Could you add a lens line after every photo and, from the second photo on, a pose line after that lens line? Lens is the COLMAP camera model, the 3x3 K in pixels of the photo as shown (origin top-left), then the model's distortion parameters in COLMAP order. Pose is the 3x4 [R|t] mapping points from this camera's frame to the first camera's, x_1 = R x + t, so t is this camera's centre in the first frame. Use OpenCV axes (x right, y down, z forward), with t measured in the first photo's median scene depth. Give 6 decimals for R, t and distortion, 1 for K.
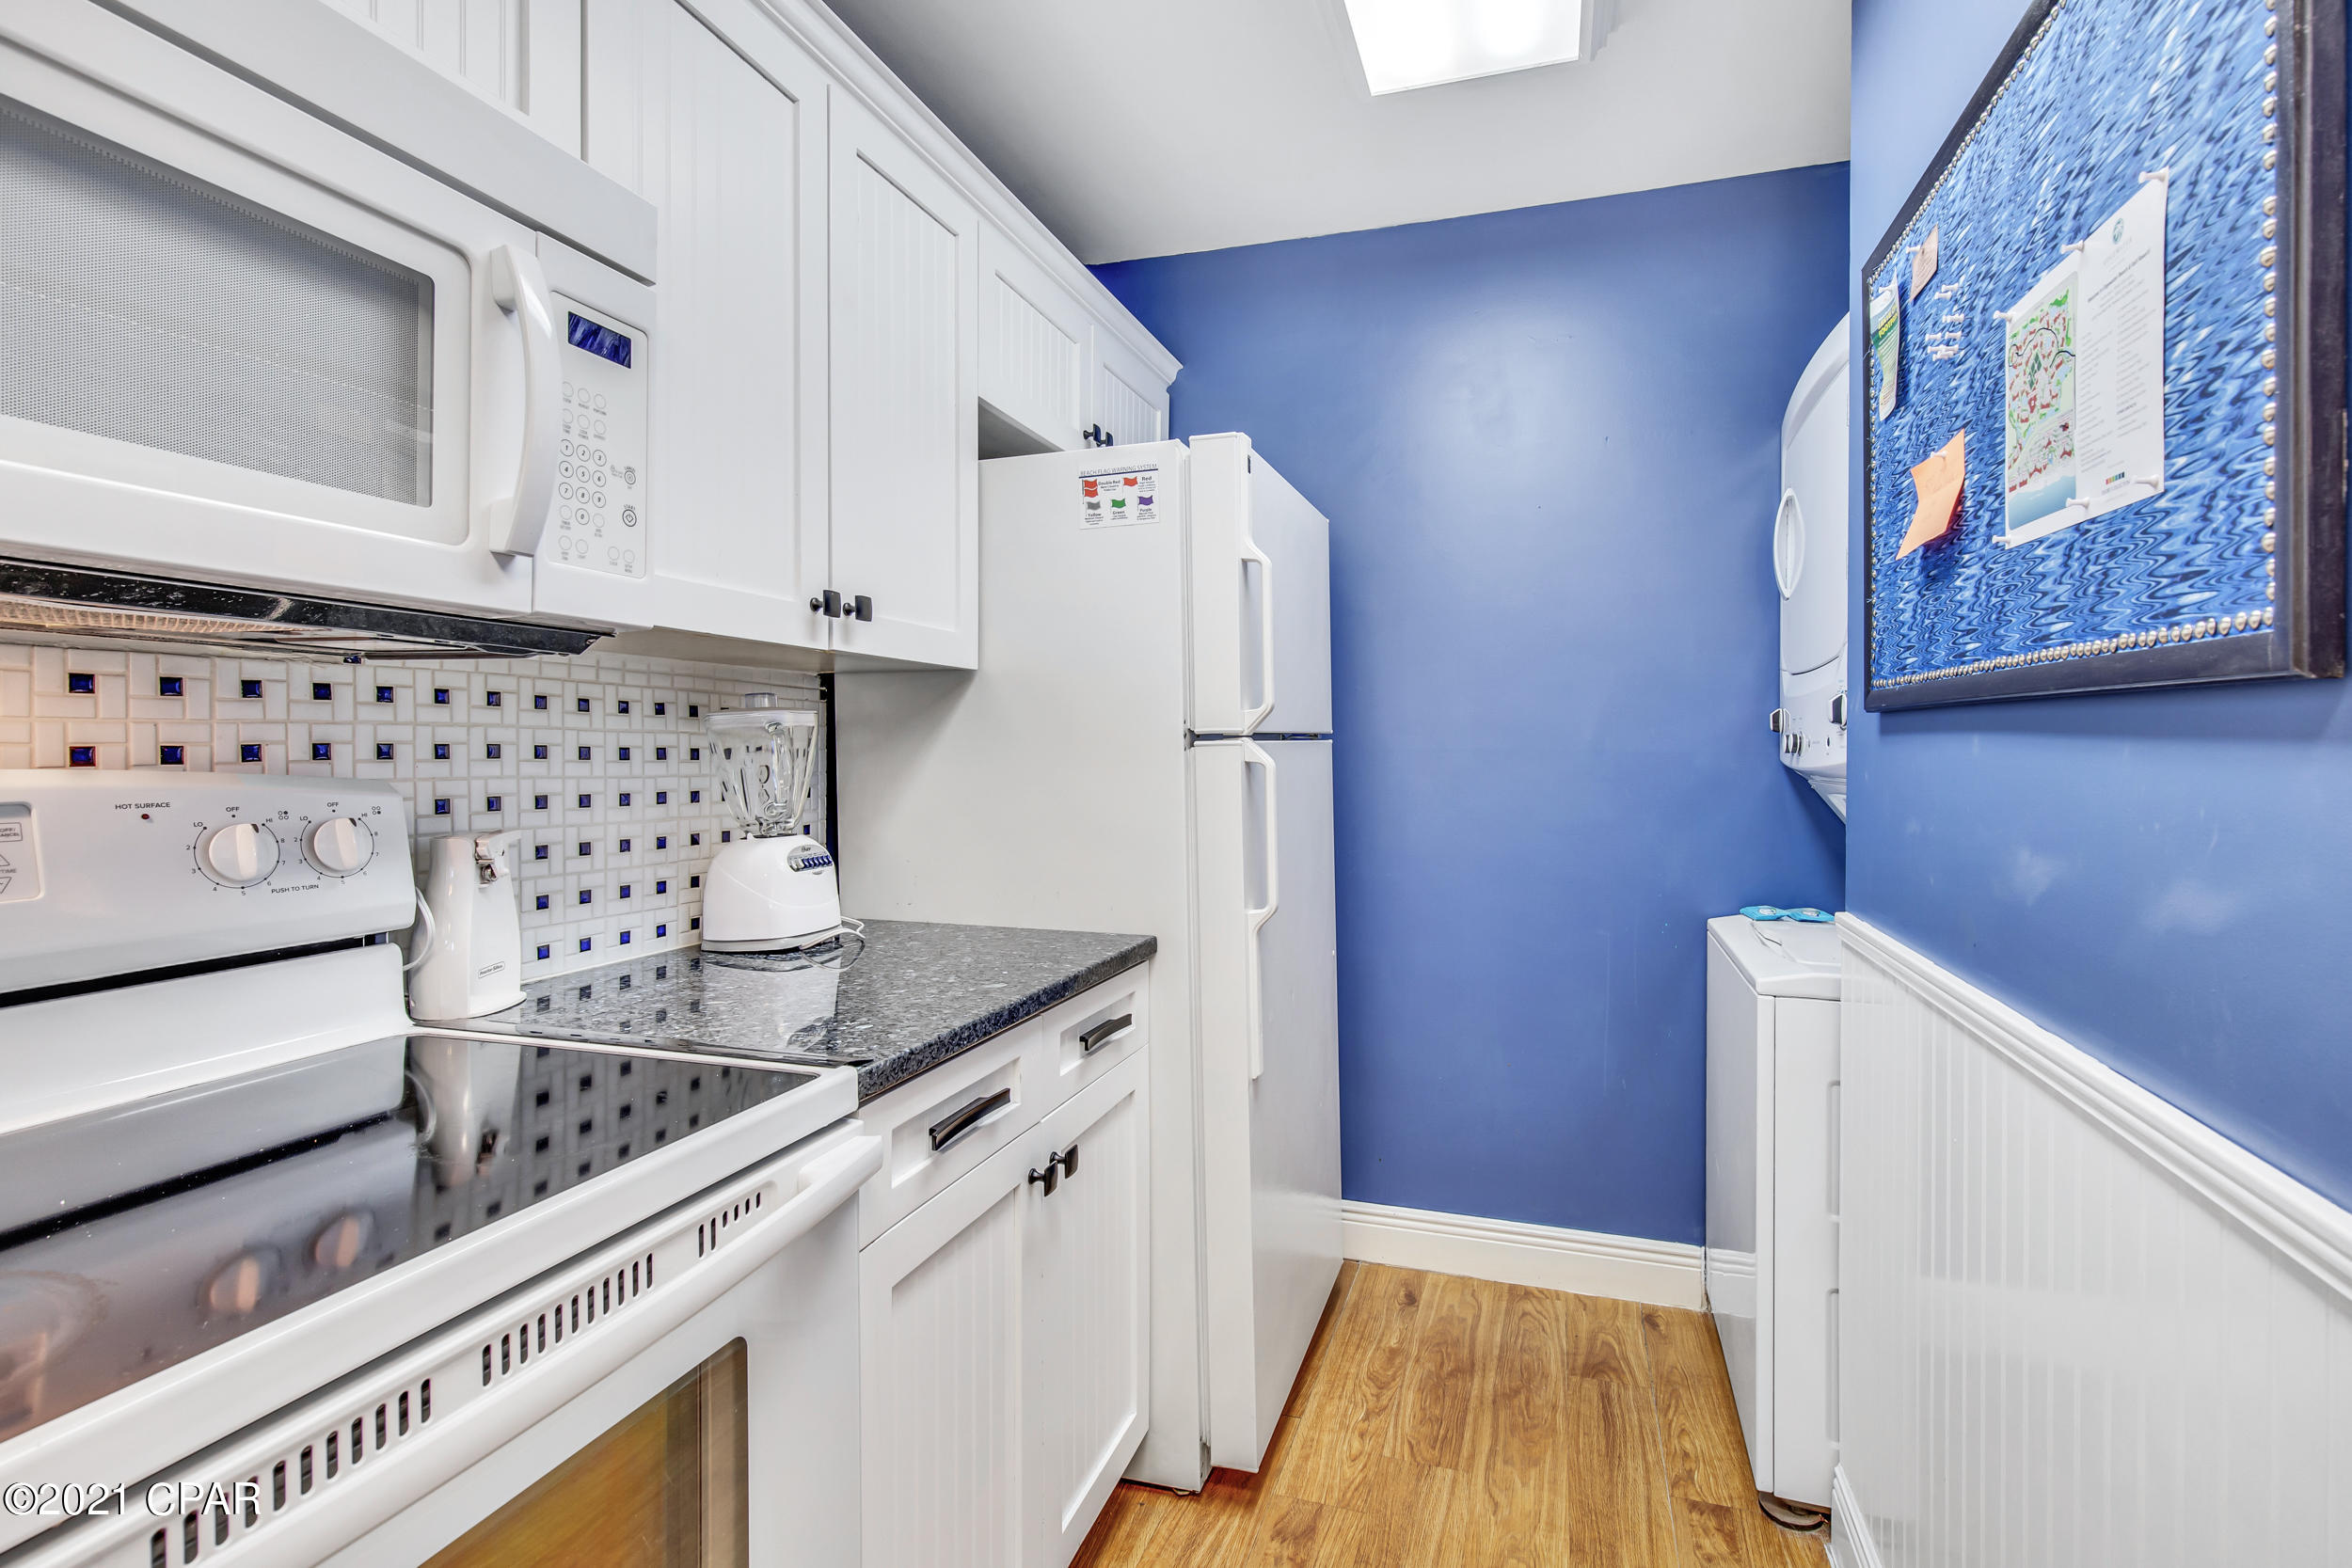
lens RADIAL K [[1076.9, 0, 1249.4], [0, 1076.9, 753.0], [0, 0, 1]] dist [0.003892, -0.000897]
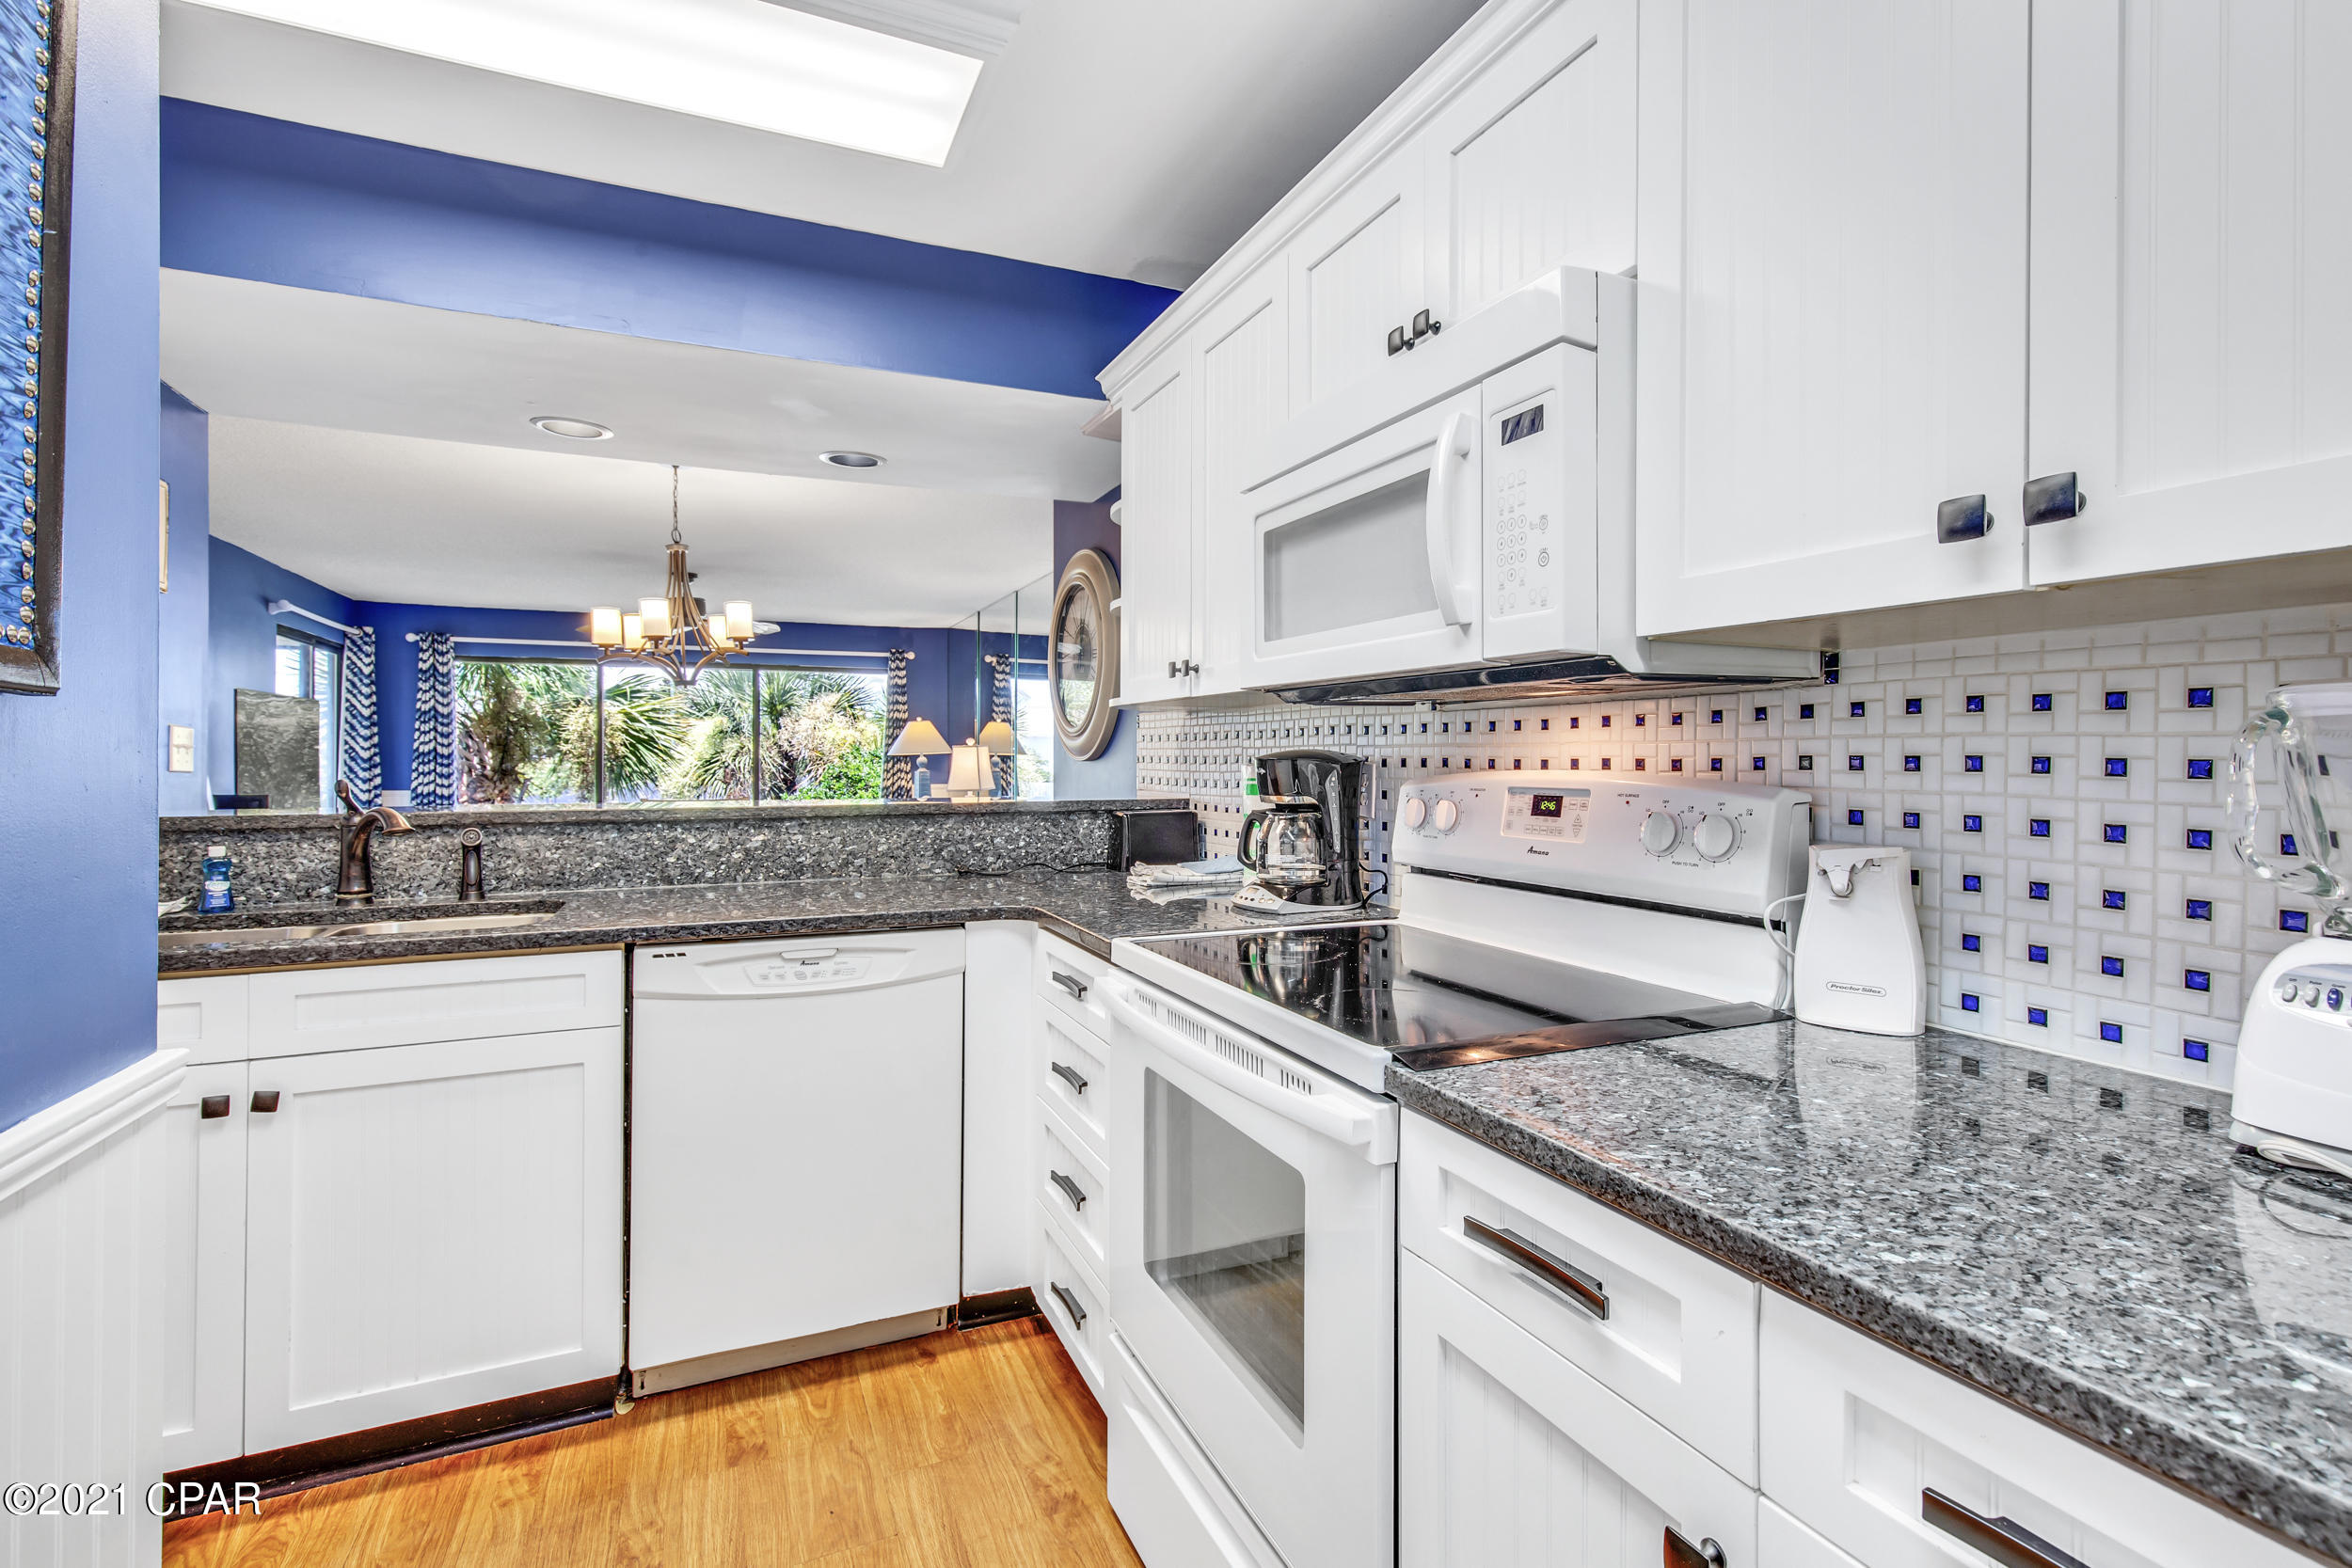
lens RADIAL K [[1076.9, 0, 1207.9], [0, 1076.9, 757.3], [0, 0, 1]] dist [0.003892, -0.000897]
pose [[-0.758329, -0.003511, -0.651862, 0.406017], [-0.006192, 0.999979, 0.001818, -0.005008], [0.651842, 0.005415, -0.758335, 1.482739]]
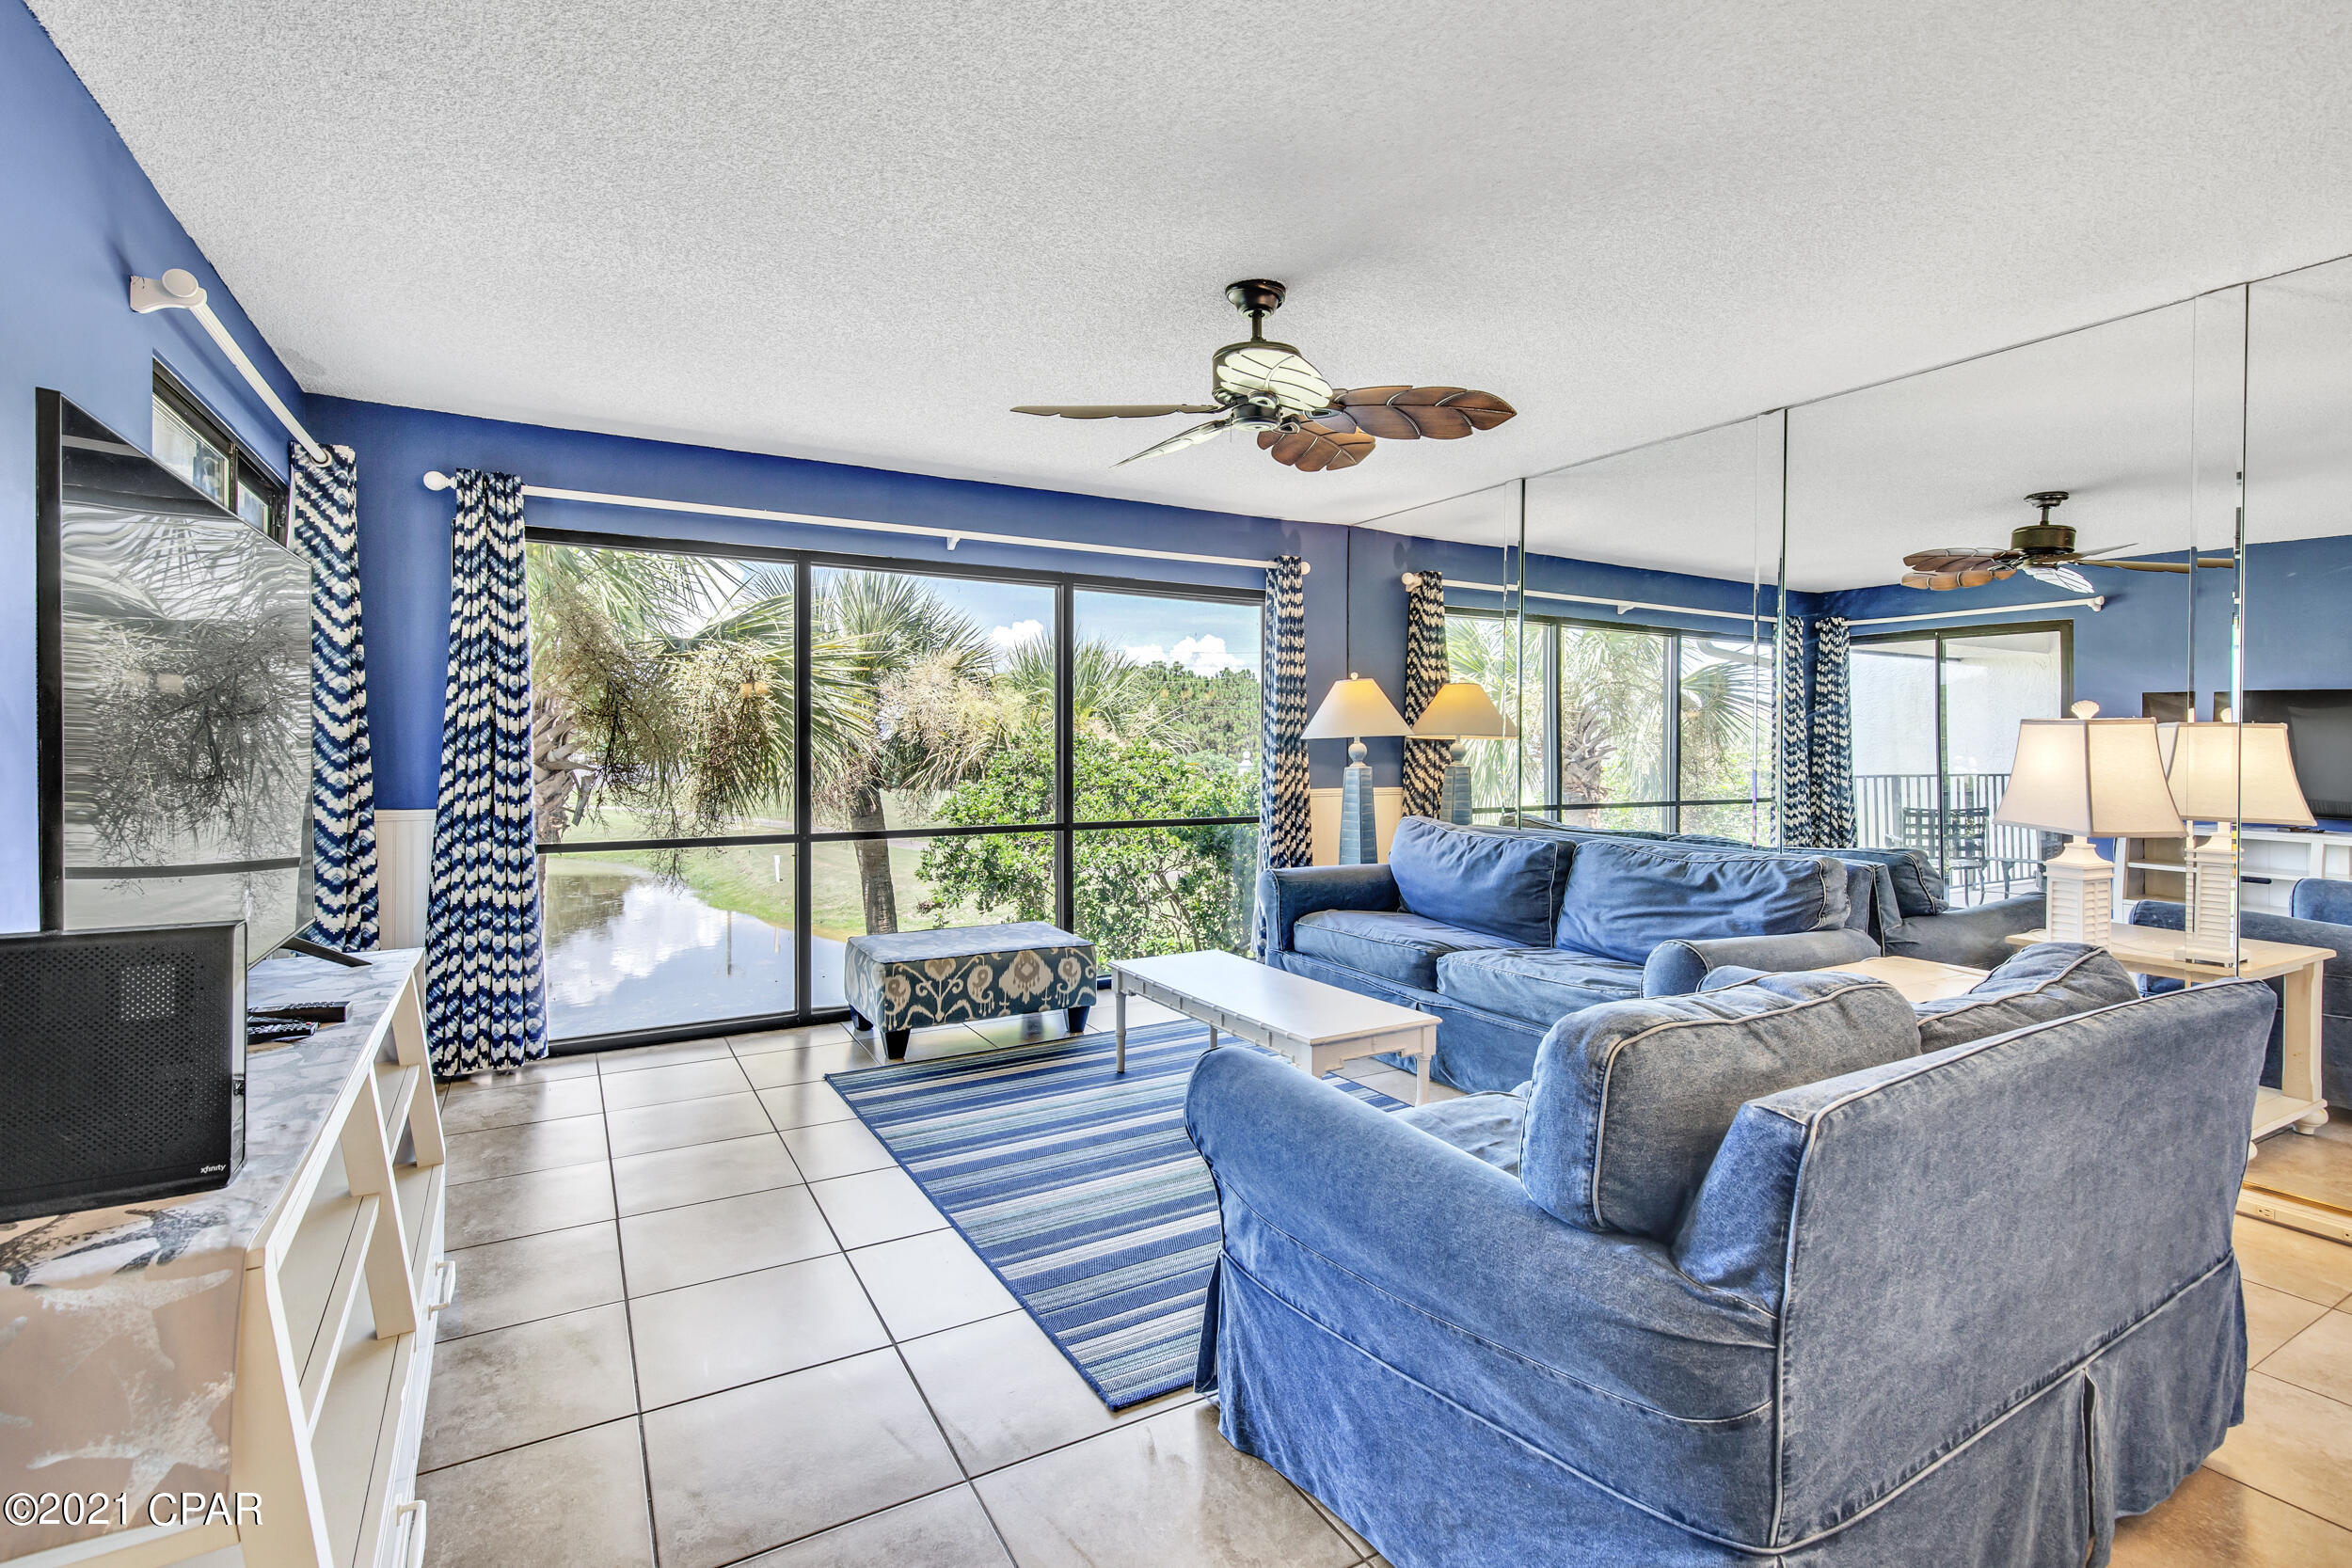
lens RADIAL K [[1076.9, 0, 1194.6], [0, 1076.9, 744.4], [0, 0, 1]] dist [0.003892, -0.000897]
pose [[-0.679365, -0.004396, -0.733787, 0.635245], [-0.011004, 0.999931, 0.004198, 0.023413], [0.733718, 0.010926, -0.679366, -4.437751]]
